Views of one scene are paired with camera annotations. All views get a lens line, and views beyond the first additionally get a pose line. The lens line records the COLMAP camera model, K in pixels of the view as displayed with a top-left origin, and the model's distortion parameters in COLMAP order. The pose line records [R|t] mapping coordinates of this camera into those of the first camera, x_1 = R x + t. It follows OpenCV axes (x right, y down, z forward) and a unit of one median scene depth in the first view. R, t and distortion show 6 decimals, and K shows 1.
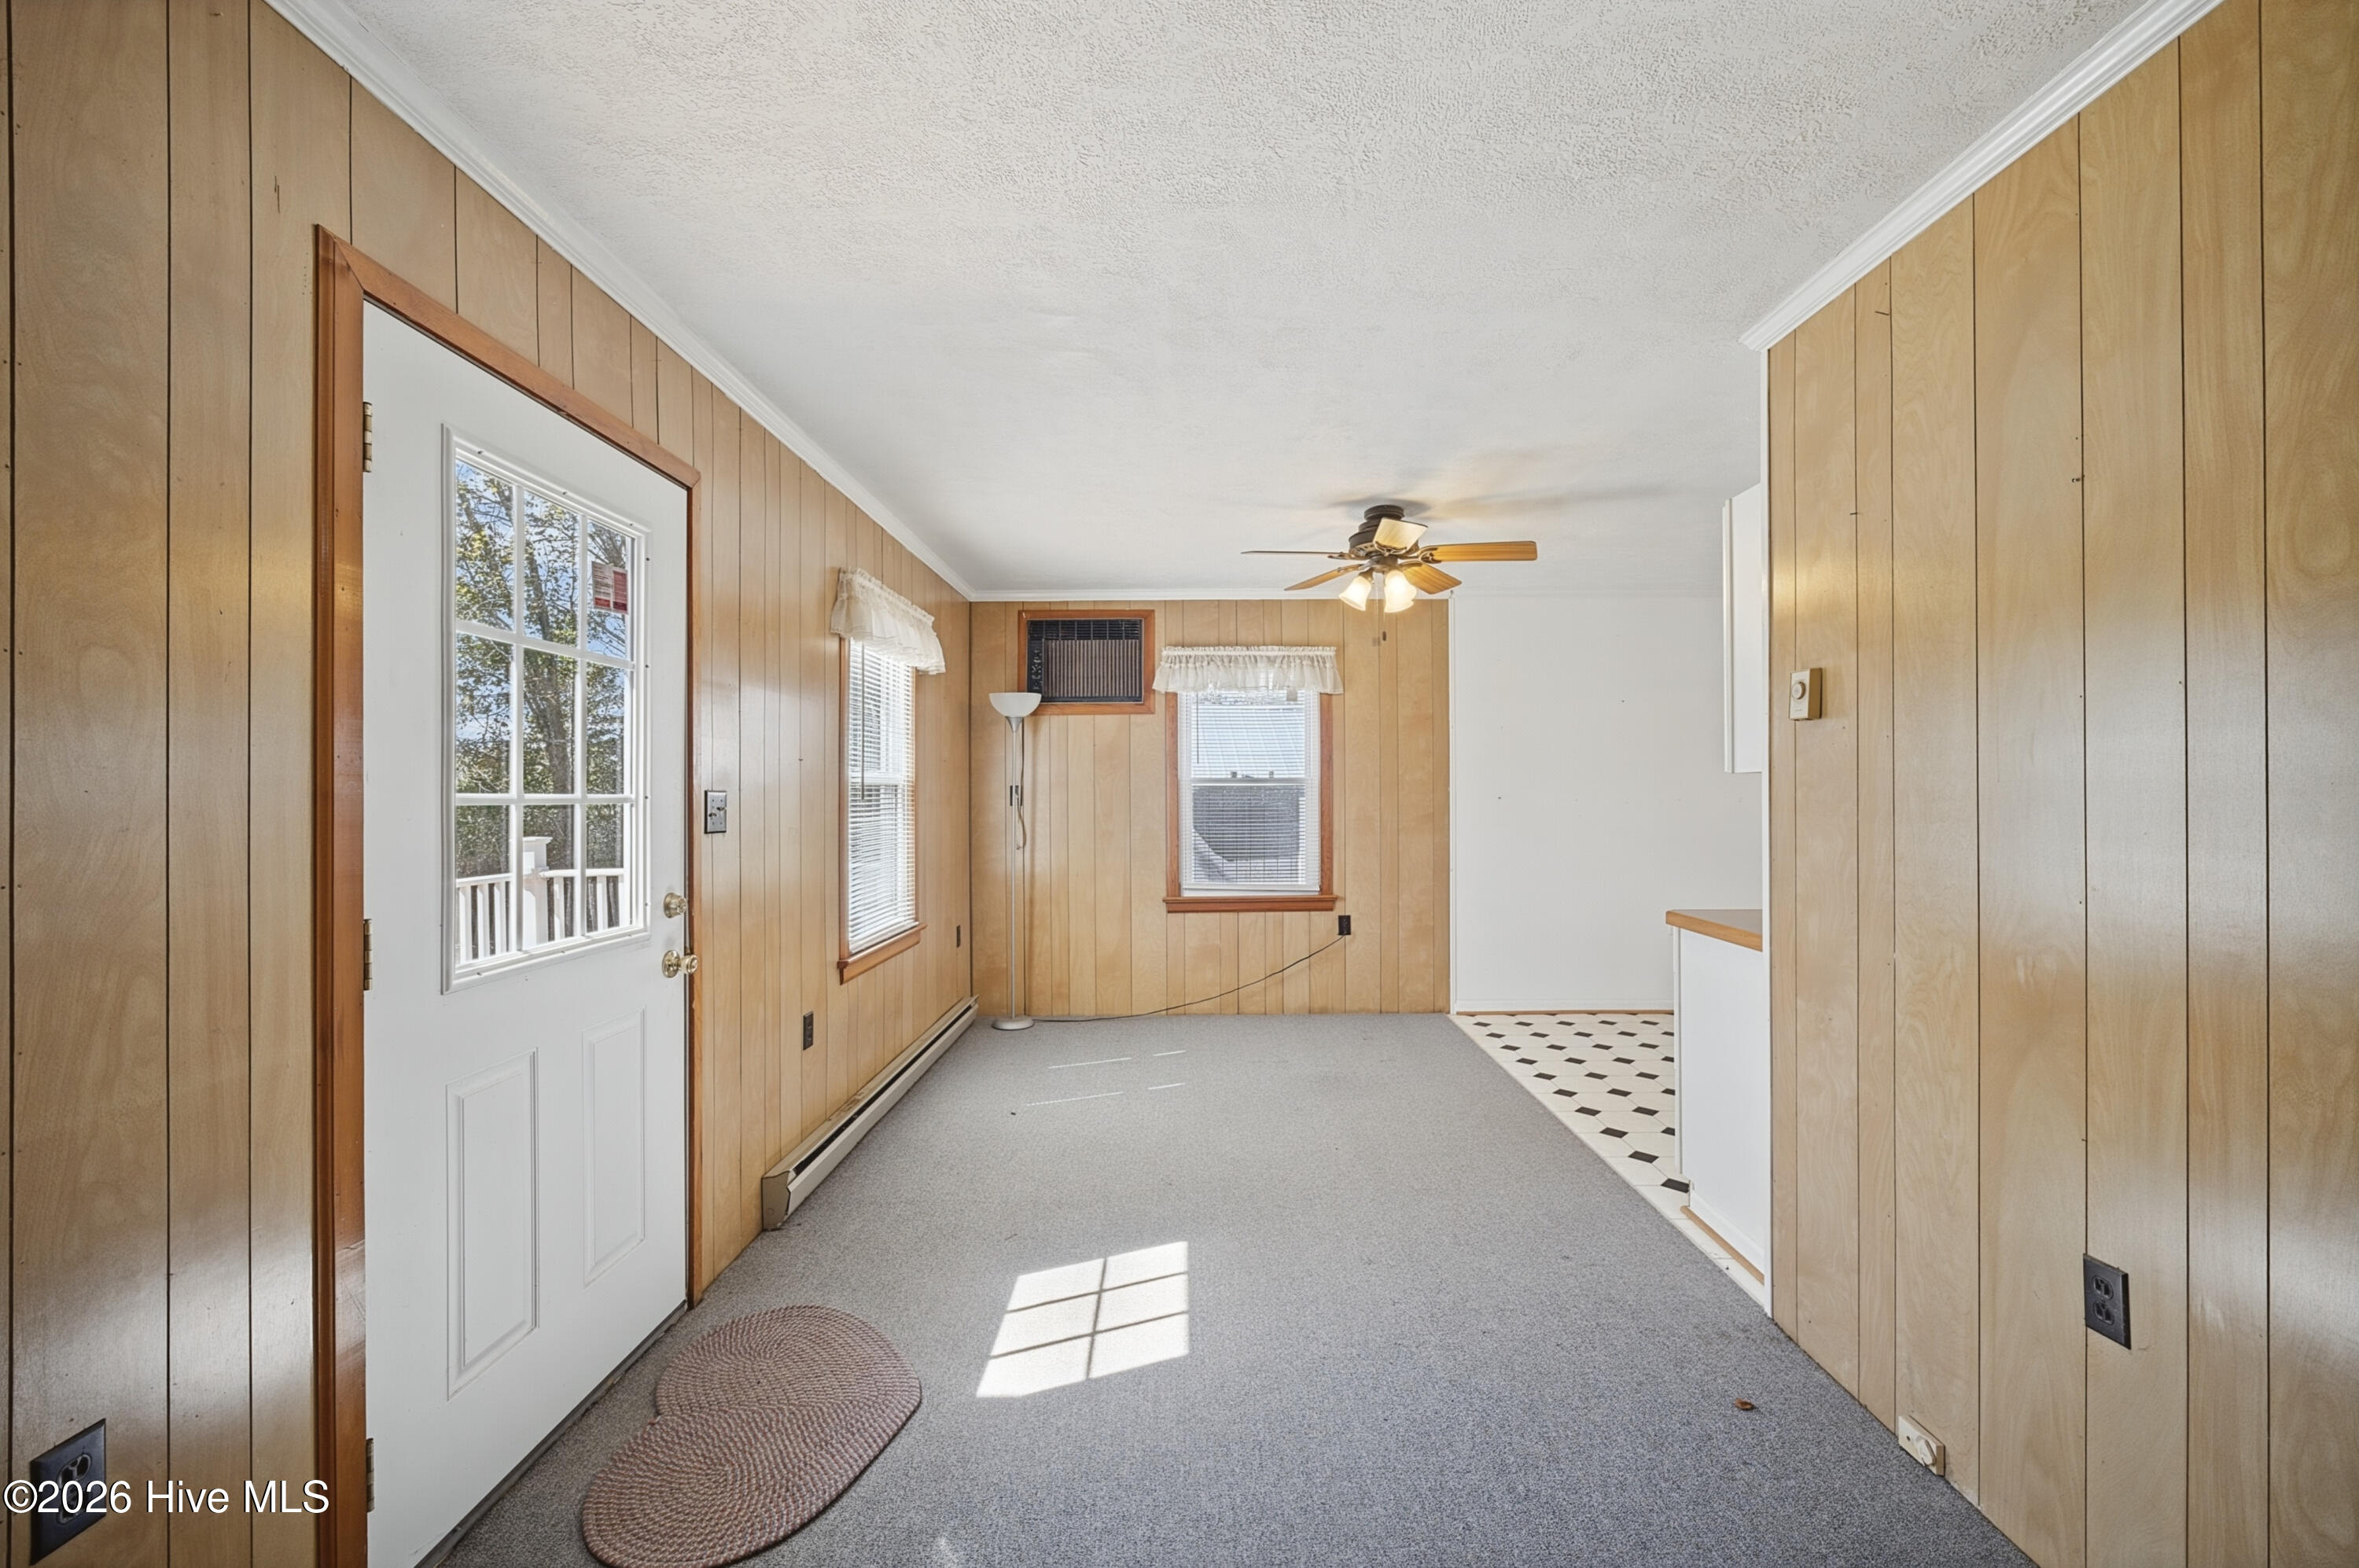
lens RADIAL K [[942.5, 0, 1179.5], [0, 942.5, 784.0], [0, 0, 1]] dist [-0.003290, 0.003557]
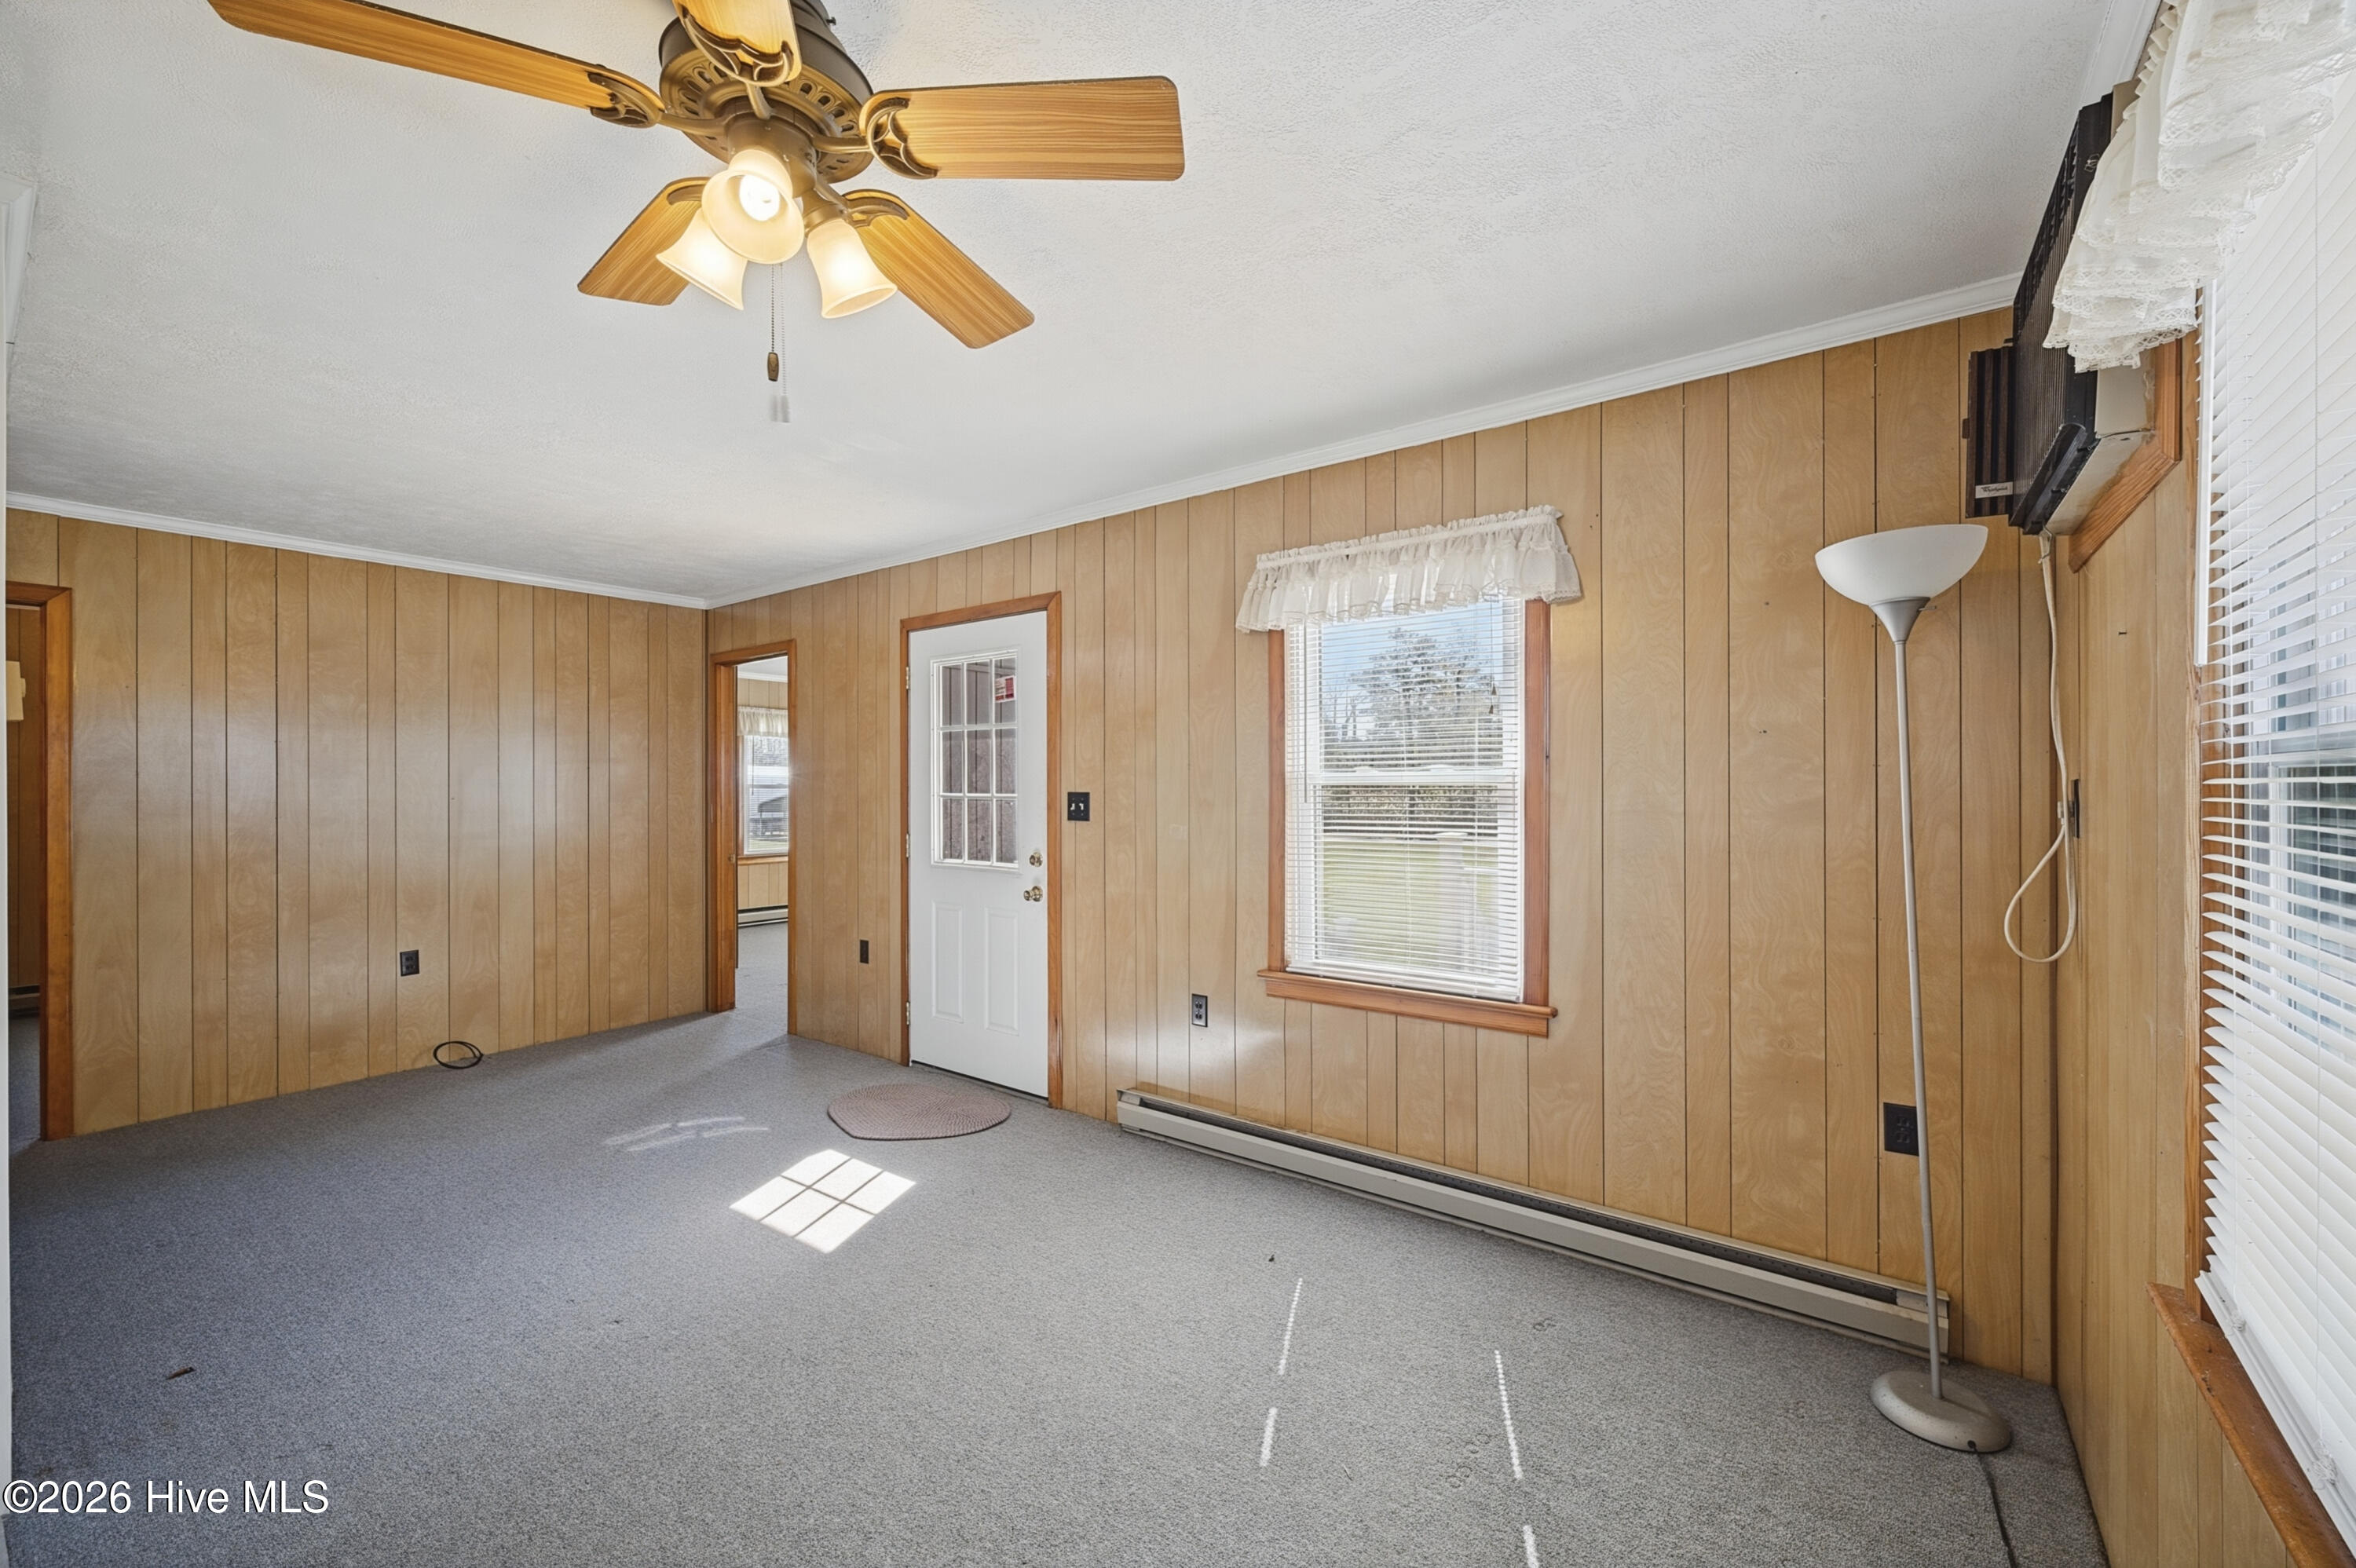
lens RADIAL K [[939.7, 0, 1183.9], [0, 939.7, 784.0], [0, 0, 1]] dist [0.001251, 0.000016]
pose [[-0.588209, 0.005628, -0.808690, 0.727914], [0.013490, 0.999905, -0.002853, -0.000126], [0.808597, -0.012587, -0.588229, 2.353043]]
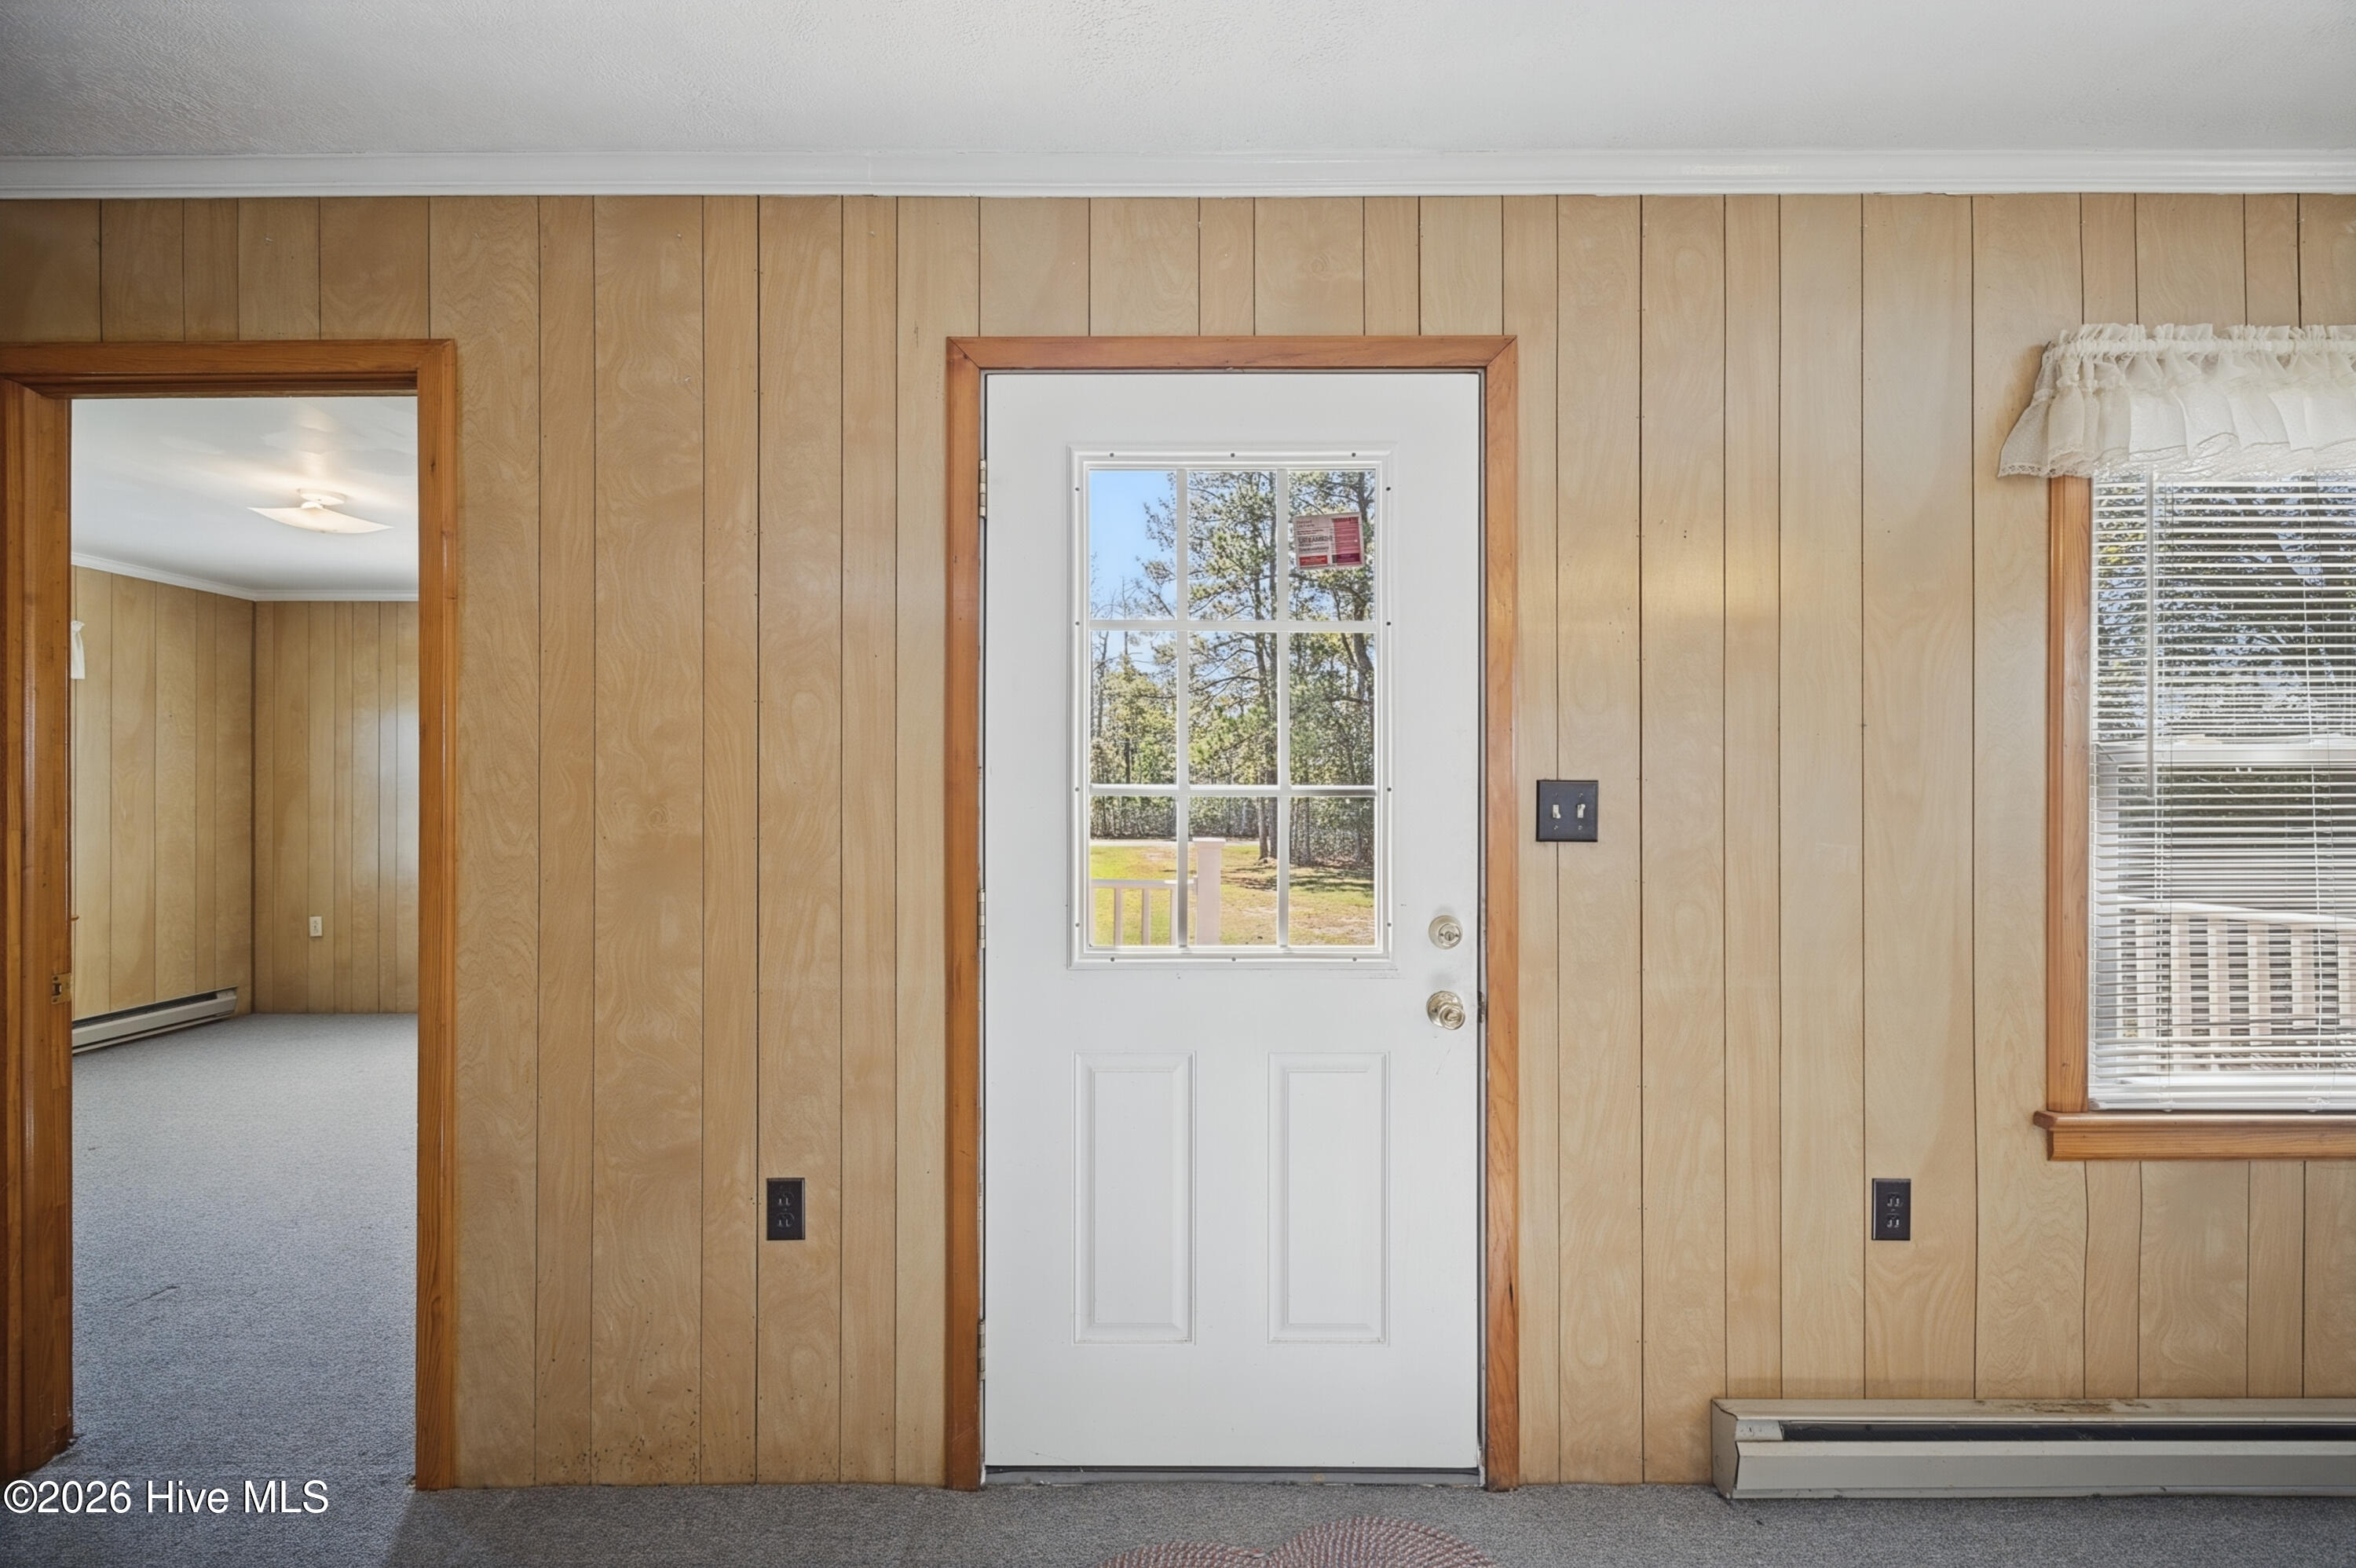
lens RADIAL K [[939.7, 0, 1183.9], [0, 939.7, 784.0], [0, 0, 1]] dist [0.001251, 0.000016]
pose [[0.011870, -0.001554, -0.999928, 0.225828], [0.009426, 0.999955, -0.001442, 0.009499], [0.999885, -0.009408, 0.011884, 0.824562]]
